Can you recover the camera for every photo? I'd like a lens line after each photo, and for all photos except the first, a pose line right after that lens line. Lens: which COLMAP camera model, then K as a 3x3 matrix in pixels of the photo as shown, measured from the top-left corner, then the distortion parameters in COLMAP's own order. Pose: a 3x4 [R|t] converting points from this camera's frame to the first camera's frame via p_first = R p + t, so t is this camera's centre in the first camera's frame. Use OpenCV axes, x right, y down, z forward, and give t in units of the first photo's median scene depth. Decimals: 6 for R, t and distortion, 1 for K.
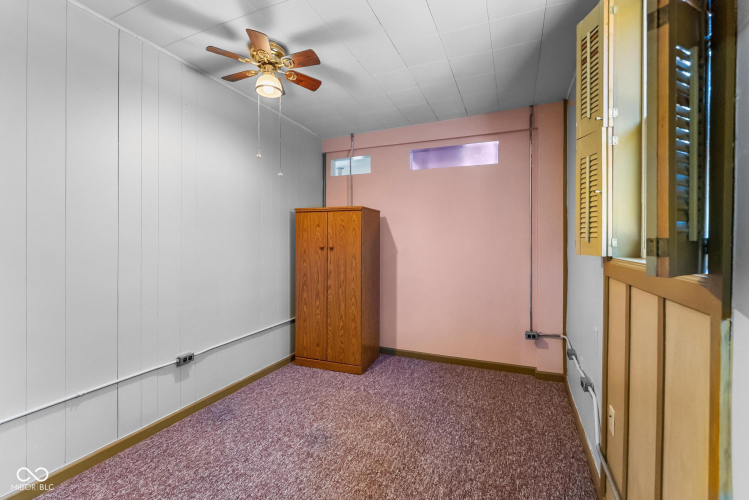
lens RADIAL K [[323.3, 0, 374.2], [0, 323.3, 242.6], [0, 0, 1]] dist [0.000512, 0.000176]
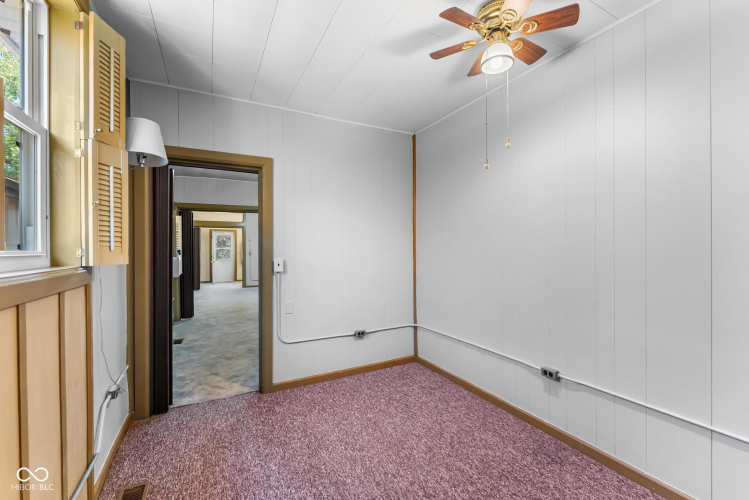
lens RADIAL K [[319.9, 0, 374.5], [0, 319.9, 250.0], [0, 0, 1]] dist [0.000265, -0.000019]
pose [[-0.625996, -0.003140, -0.779820, 0.484746], [-0.005228, 0.999986, 0.000171, 0.004106], [0.779808, 0.004183, -0.626004, 1.237517]]
